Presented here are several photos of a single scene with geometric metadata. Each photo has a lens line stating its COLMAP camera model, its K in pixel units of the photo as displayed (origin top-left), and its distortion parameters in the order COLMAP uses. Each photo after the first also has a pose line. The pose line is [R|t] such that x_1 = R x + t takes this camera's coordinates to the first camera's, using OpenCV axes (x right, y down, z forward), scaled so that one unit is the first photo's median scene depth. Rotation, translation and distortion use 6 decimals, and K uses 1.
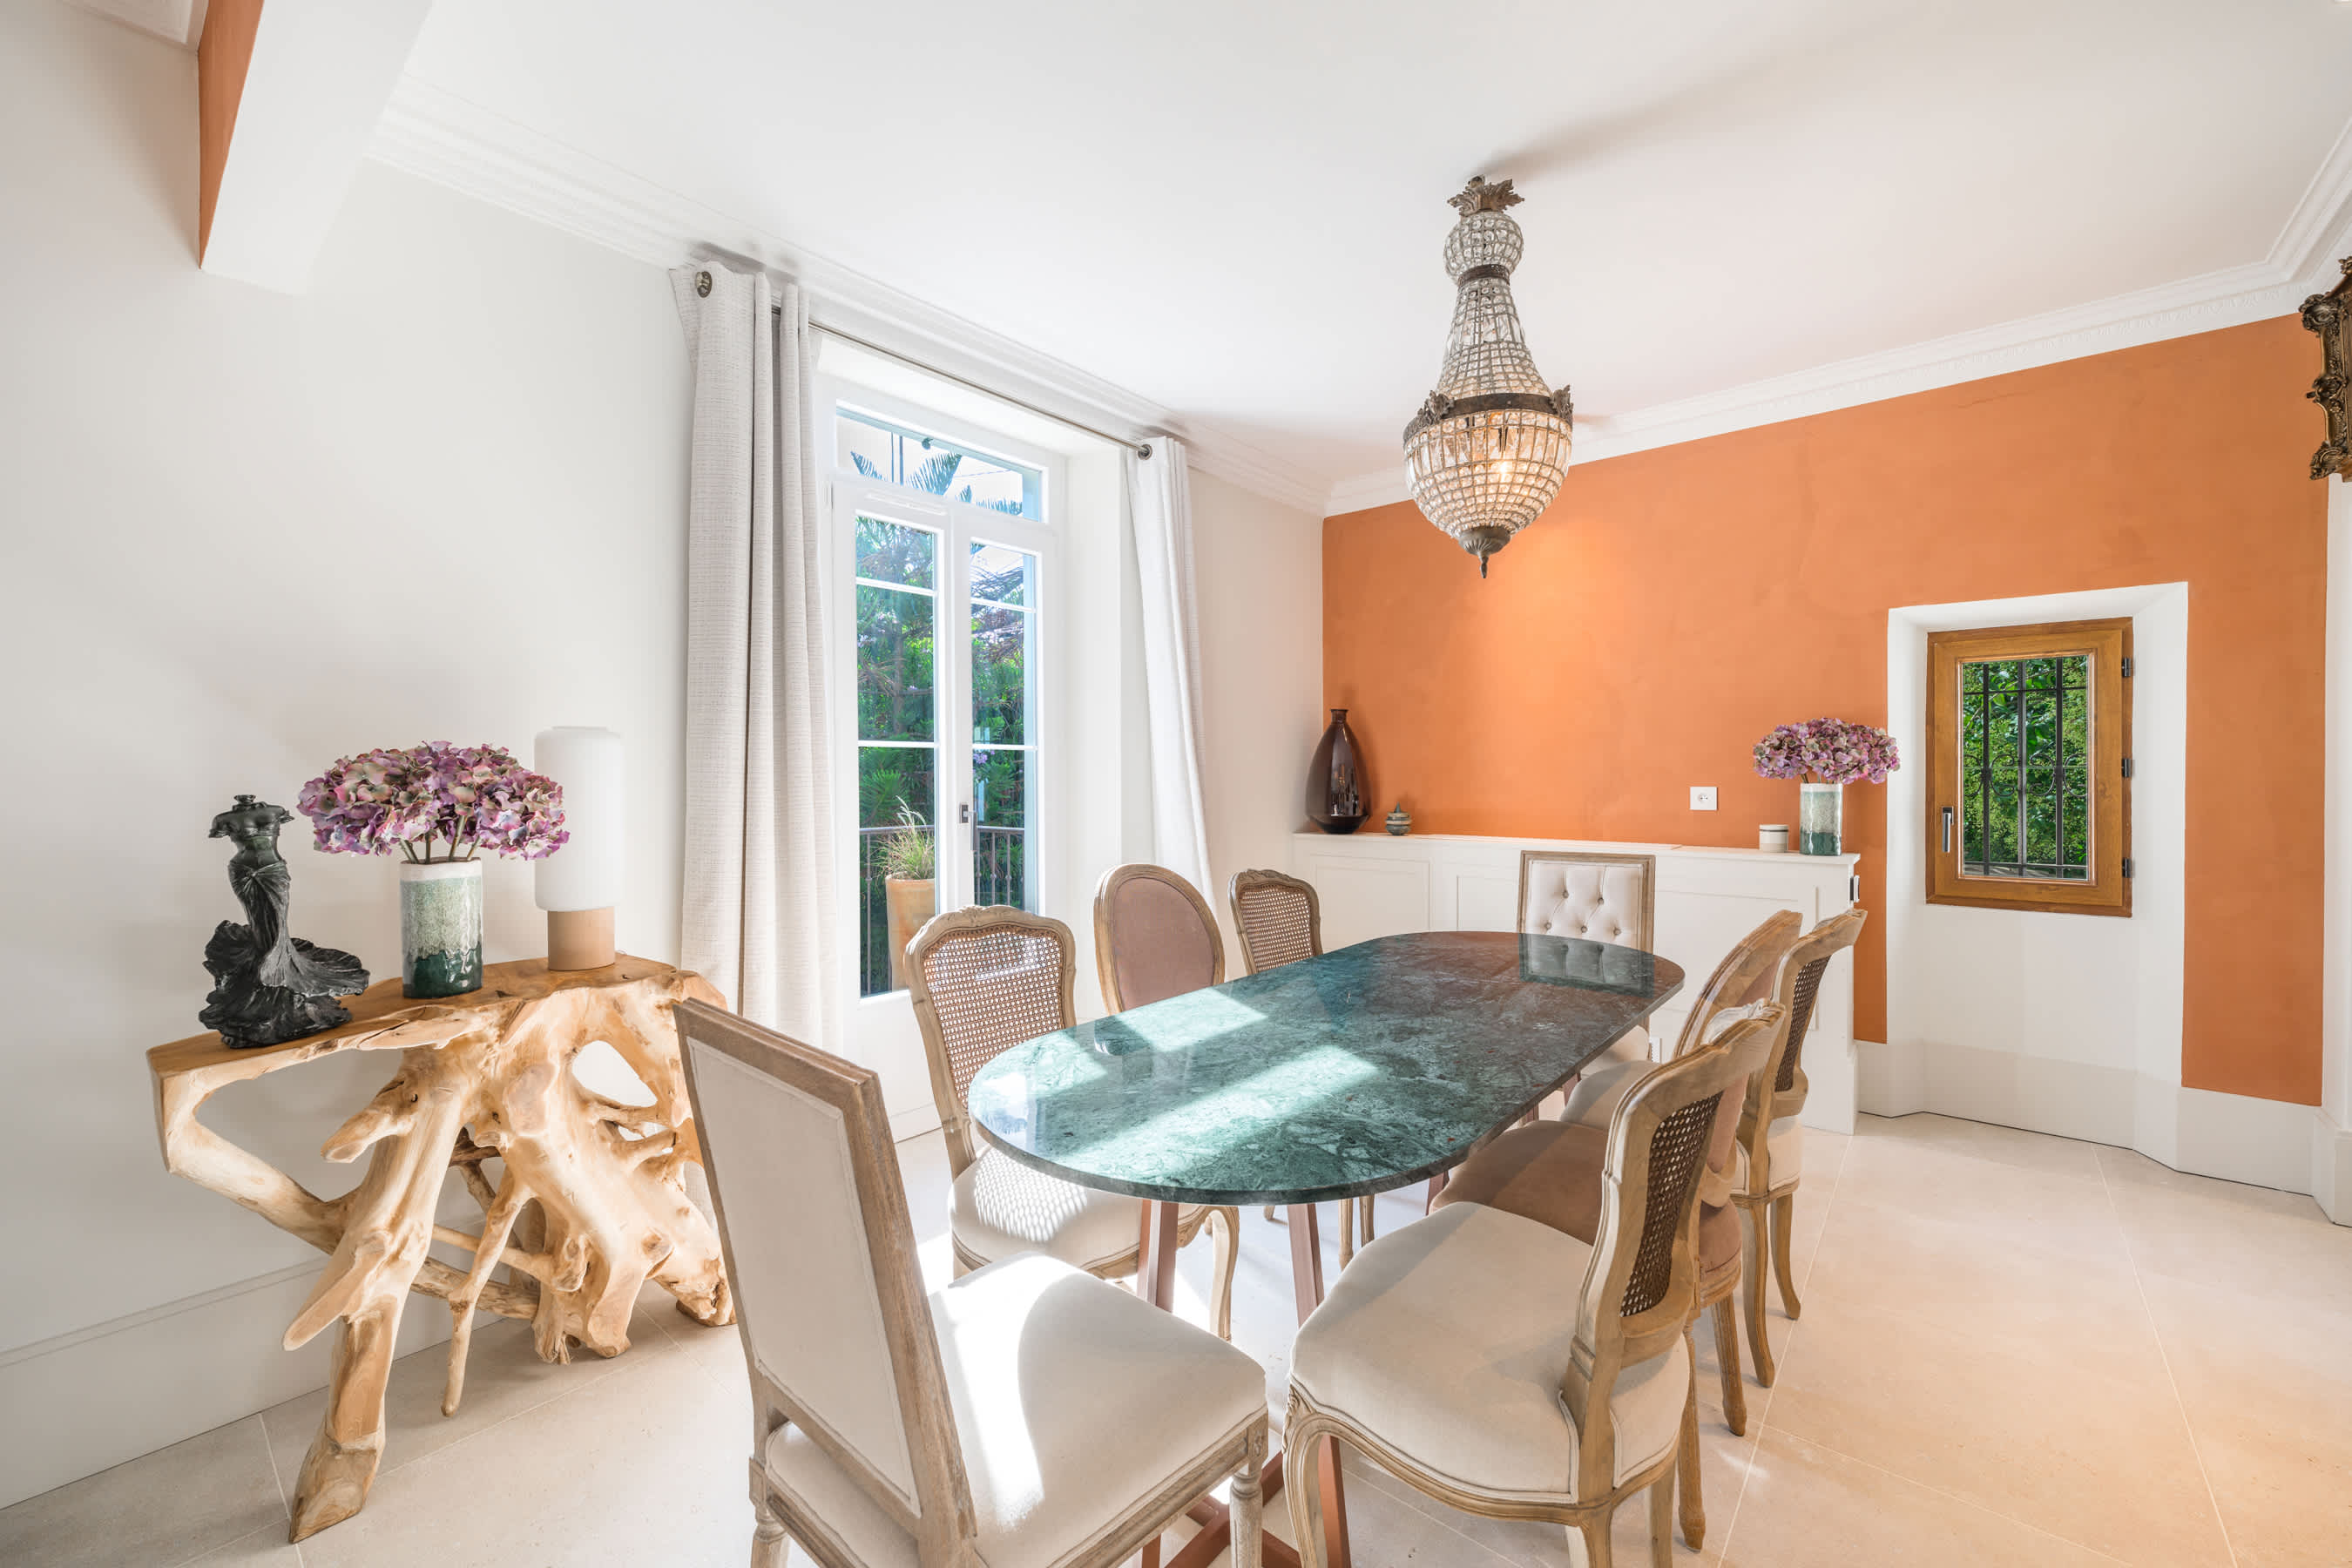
lens RADIAL K [[909.8, 0, 1176.9], [0, 909.8, 770.2], [0, 0, 1]] dist [-0.000158, 0.000054]
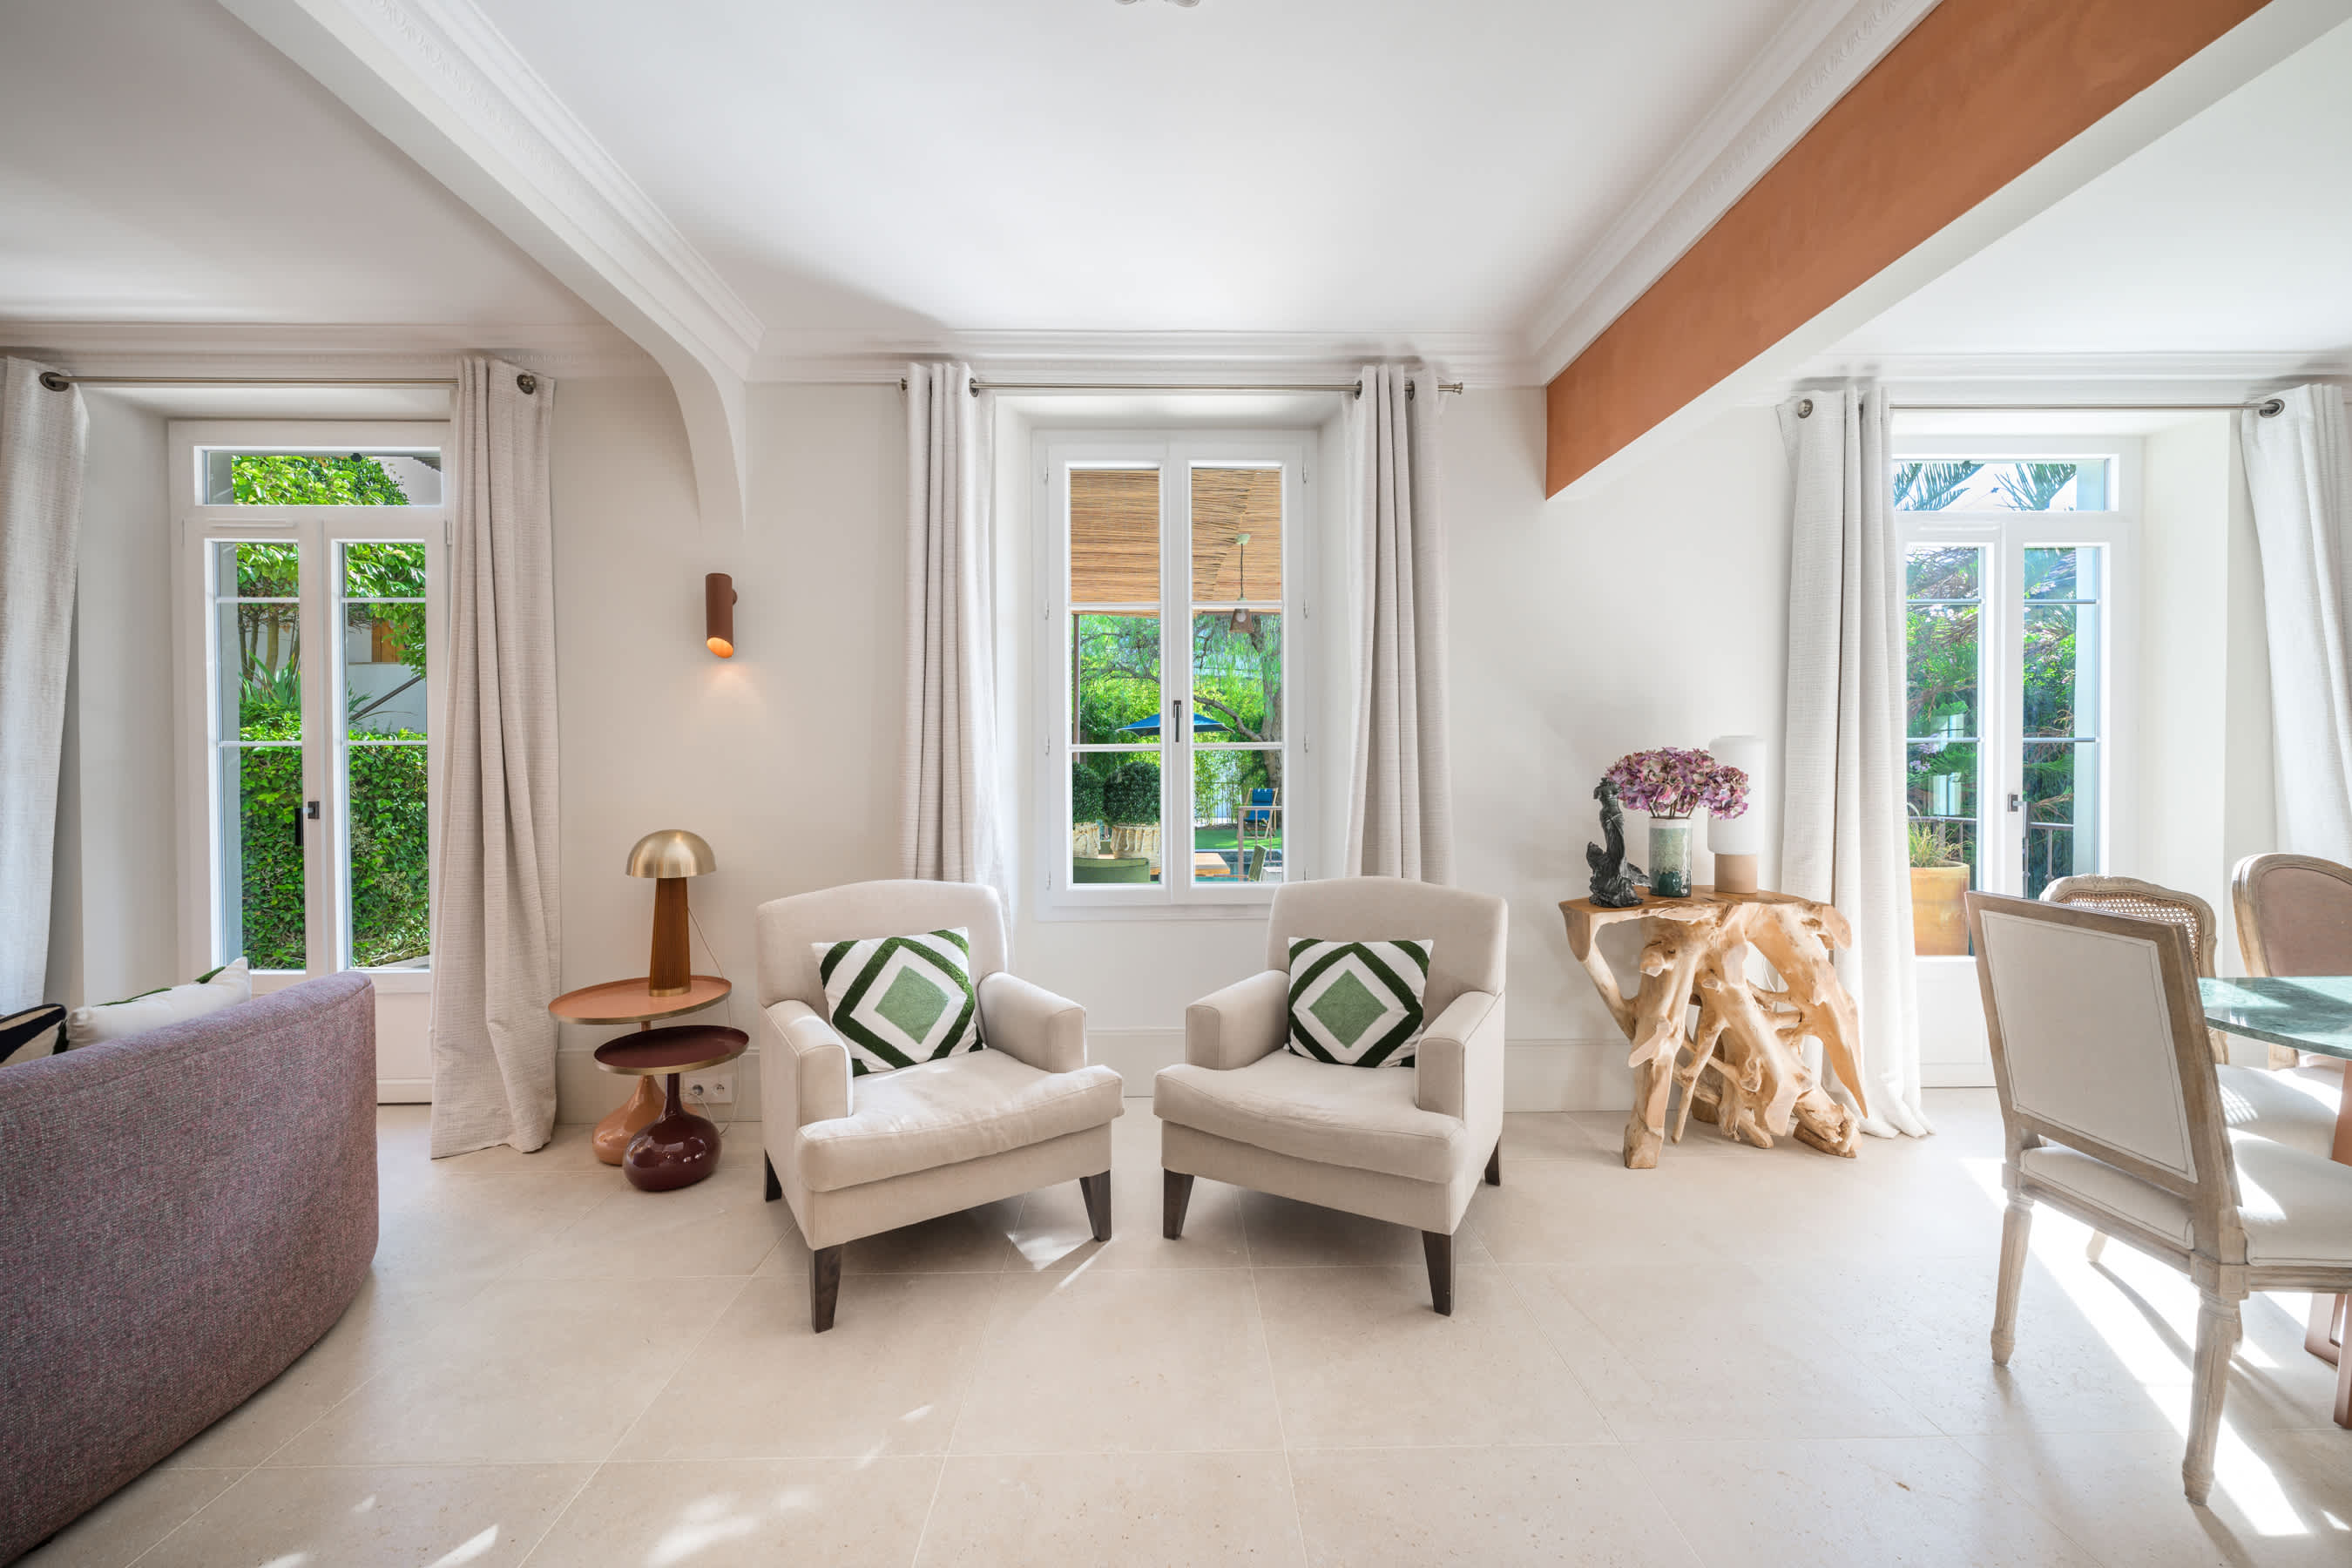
lens RADIAL K [[926.9, 0, 1174.5], [0, 926.9, 783.5], [0, 0, 1]] dist [-0.001583, 0.000223]
pose [[0.664475, 0.011127, -0.747227, -0.131915], [0.004959, 0.999801, 0.019298, -0.002231], [0.747294, -0.016528, 0.664288, -0.826527]]
